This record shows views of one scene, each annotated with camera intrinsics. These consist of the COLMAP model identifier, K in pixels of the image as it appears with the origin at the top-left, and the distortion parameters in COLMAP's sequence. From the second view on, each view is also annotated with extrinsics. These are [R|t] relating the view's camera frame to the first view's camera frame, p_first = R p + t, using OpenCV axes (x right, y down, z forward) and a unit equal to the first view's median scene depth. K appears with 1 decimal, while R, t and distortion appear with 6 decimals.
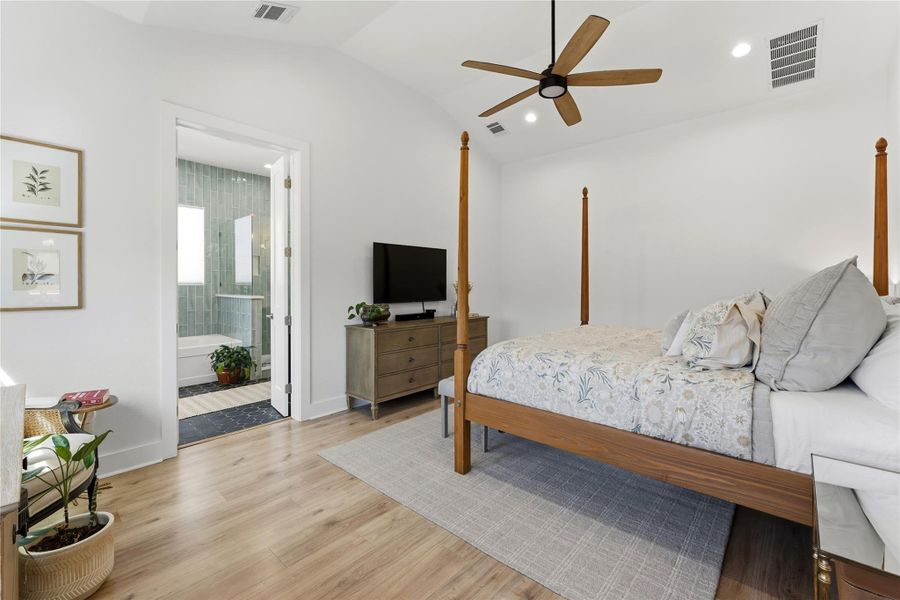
lens RADIAL K [[385.3, 0, 450.0], [0, 385.3, 282.3], [0, 0, 1]] dist [-0.000476, -0.000122]
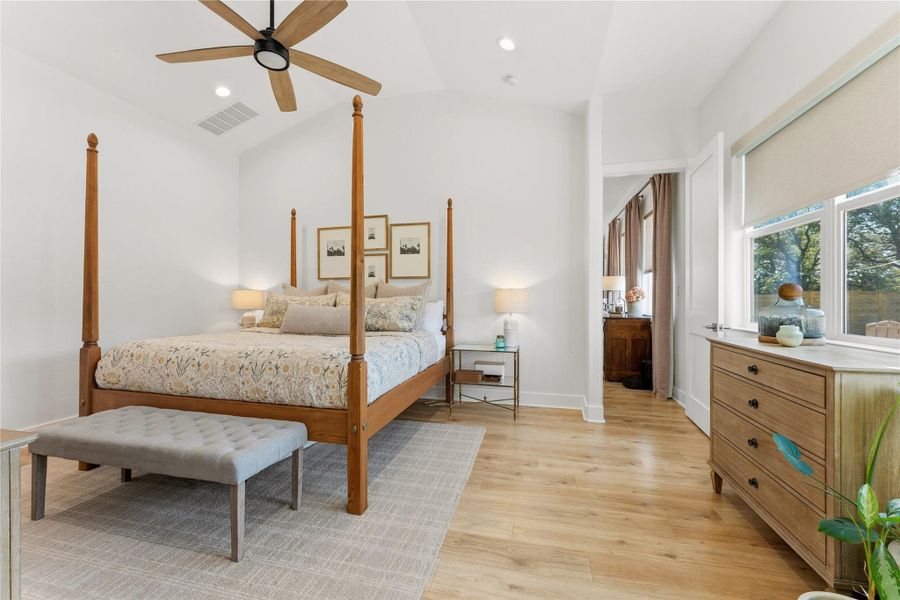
lens RADIAL K [[367.6, 0, 448.8], [0, 367.6, 298.6], [0, 0, 1]] dist [-0.000423, -0.000069]
pose [[-0.470892, 0.000809, 0.882191, -0.647004], [-0.001319, 0.999998, -0.001621, 0.038452], [-0.882190, -0.001927, -0.470890, 1.042083]]
